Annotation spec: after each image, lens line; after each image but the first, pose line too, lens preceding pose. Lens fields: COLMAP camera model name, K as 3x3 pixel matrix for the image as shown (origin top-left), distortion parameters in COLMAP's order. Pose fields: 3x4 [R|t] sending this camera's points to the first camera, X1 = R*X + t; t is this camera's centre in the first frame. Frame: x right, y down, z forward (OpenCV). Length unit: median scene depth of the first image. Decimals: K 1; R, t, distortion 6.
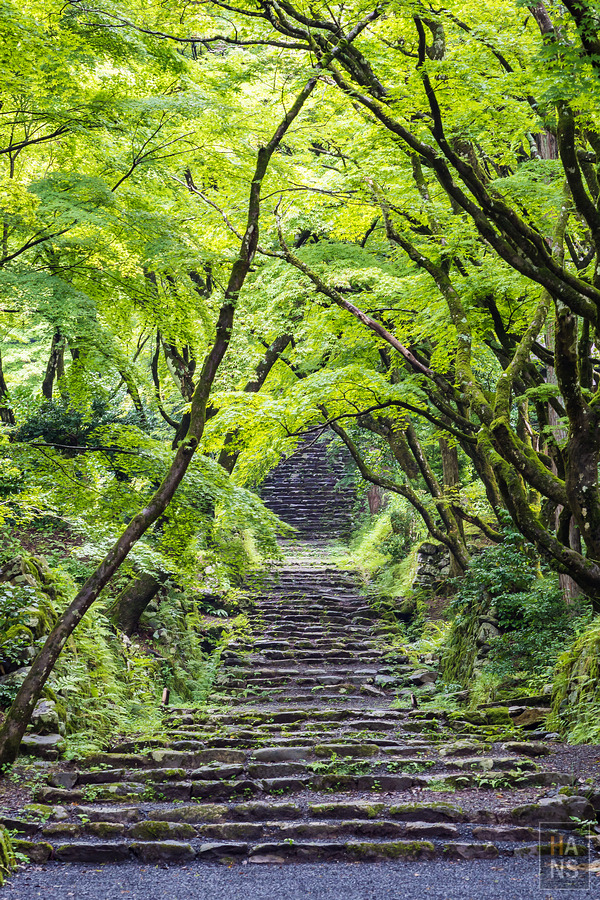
lens RADIAL K [[3267.8, 0, 300.0], [0, 3267.8, 450.0], [0, 0, 1]] dist [0.212798, -0.209107]
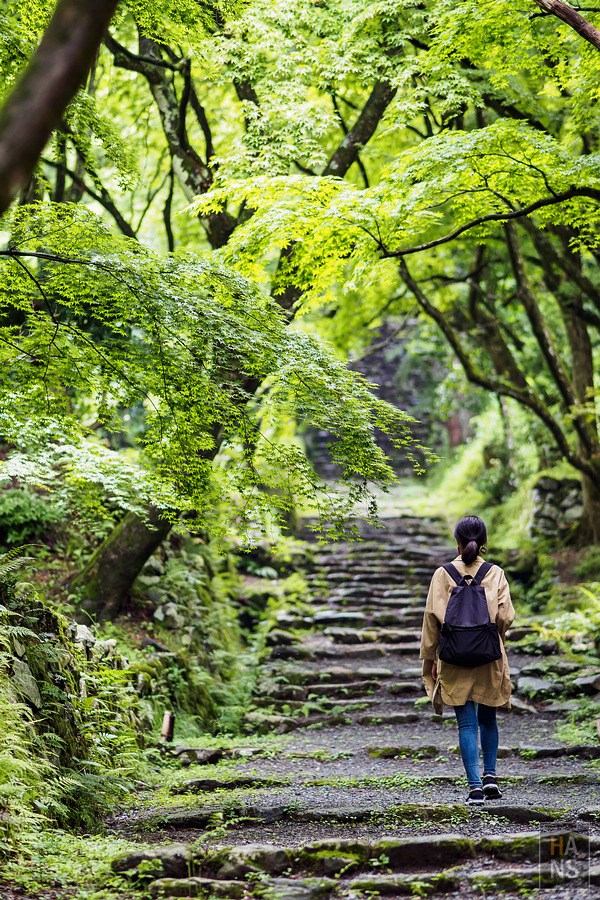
lens RADIAL K [[3826.2, 0, 300.4], [0, 3826.2, 428.9], [0, 0, 1]] dist [0.197478, -7.155792]
pose [[0.999856, -0.005747, -0.015939, -0.004781], [0.005961, 0.999892, 0.013434, 0.009975], [0.015860, -0.013528, 0.999783, 0.228216]]
